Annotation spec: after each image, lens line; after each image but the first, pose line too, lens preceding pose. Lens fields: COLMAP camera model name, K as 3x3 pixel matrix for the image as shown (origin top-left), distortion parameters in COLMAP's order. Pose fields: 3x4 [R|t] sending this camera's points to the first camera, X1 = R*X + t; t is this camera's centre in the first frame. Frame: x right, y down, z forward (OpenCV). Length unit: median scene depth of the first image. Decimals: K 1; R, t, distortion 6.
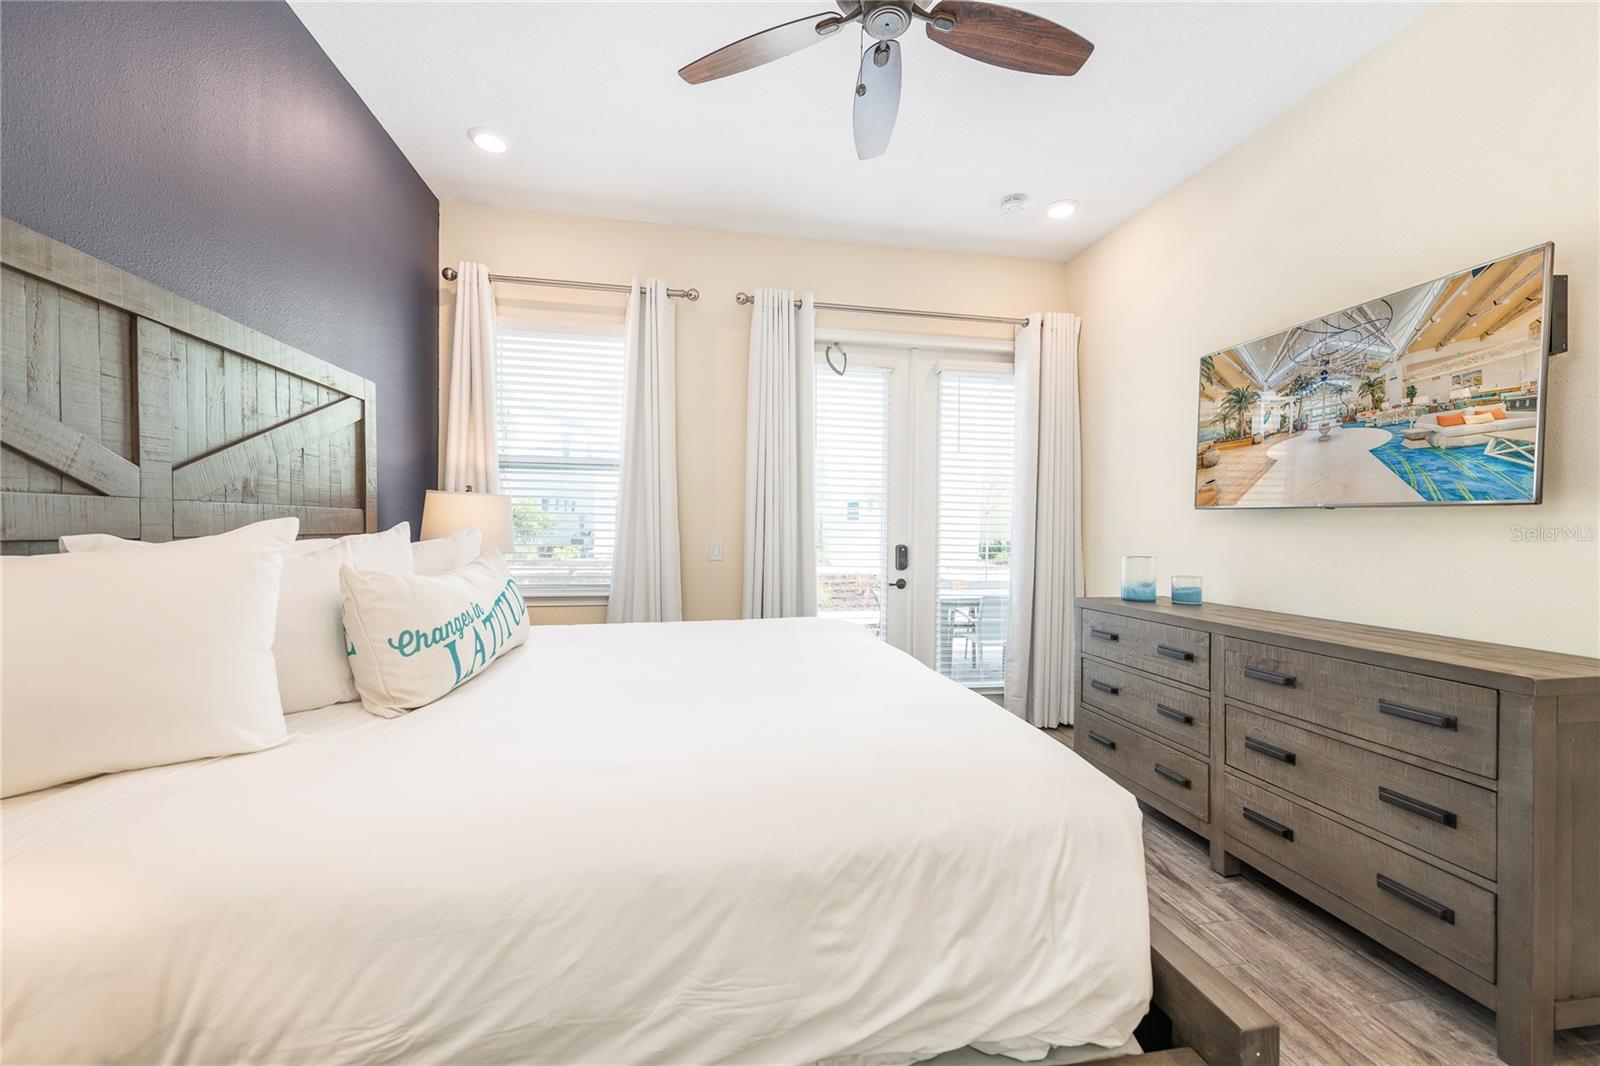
lens RADIAL K [[629.9, 0, 802.0], [0, 629.9, 530.4], [0, 0, 1]] dist [0.022750, -0.001036]
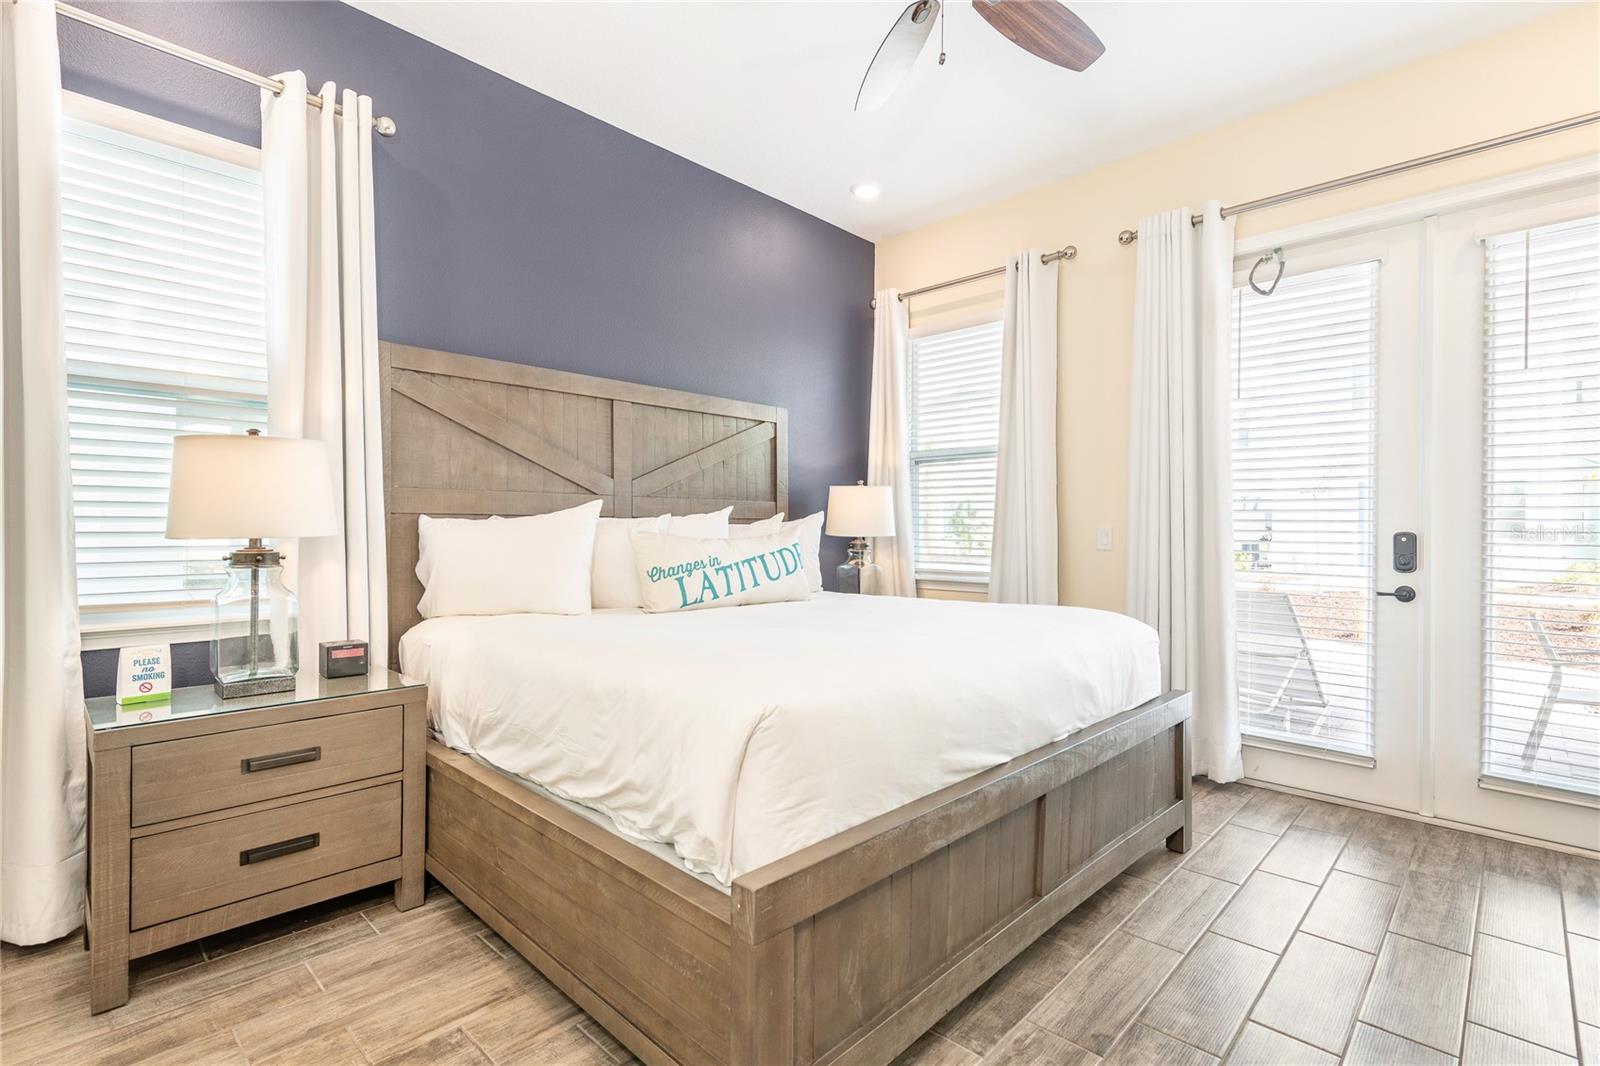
lens RADIAL K [[752.9, 0, 789.9], [0, 752.9, 532.9], [0, 0, 1]] dist [-0.001879, 0.000589]
pose [[0.570867, -0.005557, -0.821024, 0.490949], [-0.001381, 0.999969, -0.007728, 0.034859], [0.821041, 0.005545, 0.570842, 0.069693]]
